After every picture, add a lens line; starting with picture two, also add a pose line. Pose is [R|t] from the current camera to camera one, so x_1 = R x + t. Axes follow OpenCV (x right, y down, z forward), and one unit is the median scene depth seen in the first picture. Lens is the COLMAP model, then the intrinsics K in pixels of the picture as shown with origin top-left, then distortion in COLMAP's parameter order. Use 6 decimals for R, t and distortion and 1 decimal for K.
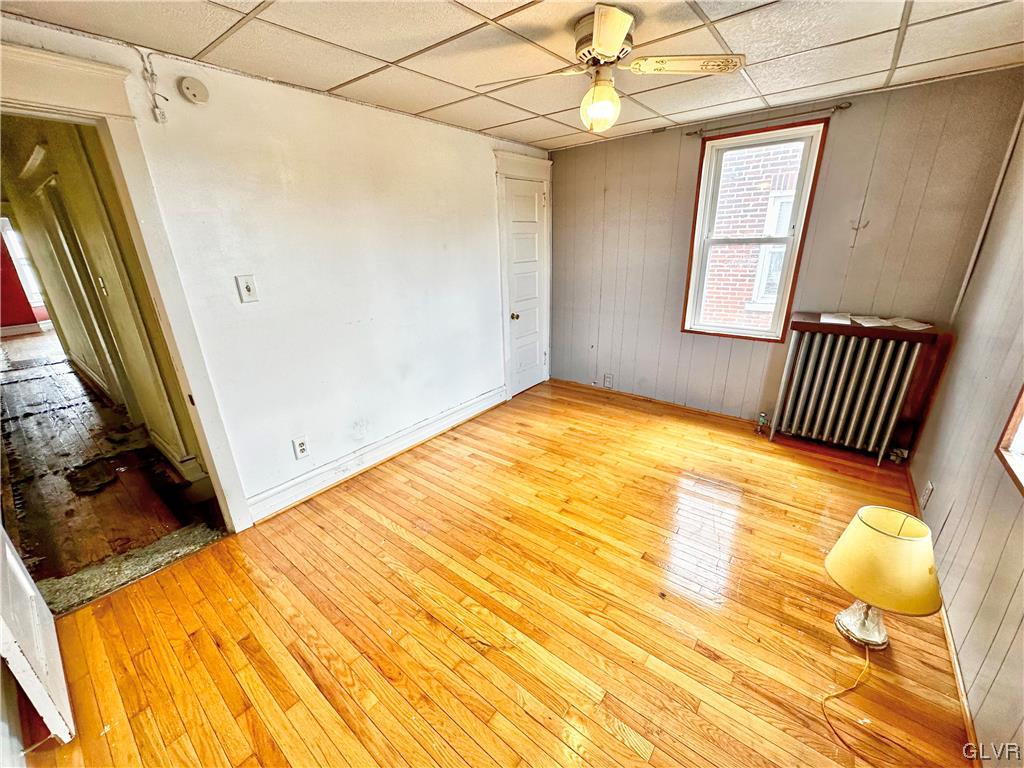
lens RADIAL K [[409.2, 0, 509.3], [0, 409.2, 384.3], [0, 0, 1]] dist [-0.001640, 0.001330]
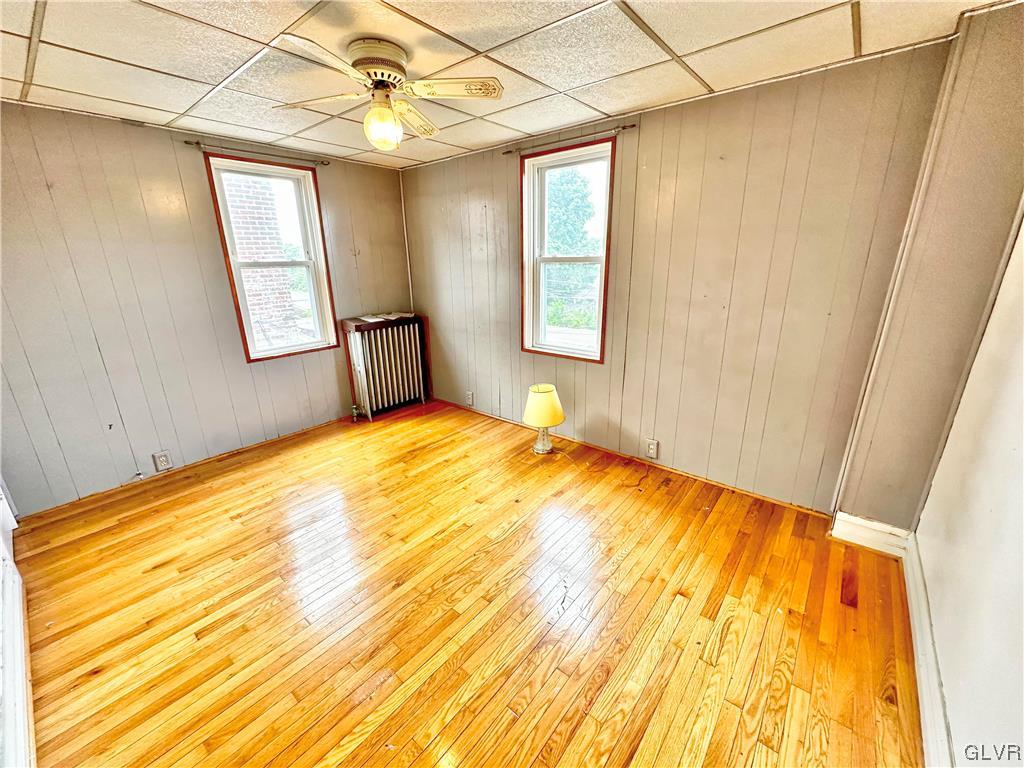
lens RADIAL K [[409.2, 0, 510.9], [0, 409.2, 386.3], [0, 0, 1]] dist [-0.001640, 0.001330]
pose [[0.024167, -0.274277, 0.961347, -0.494115], [0.349768, 0.903171, 0.248886, -0.115189], [-0.936525, 0.330234, 0.117760, 0.404688]]
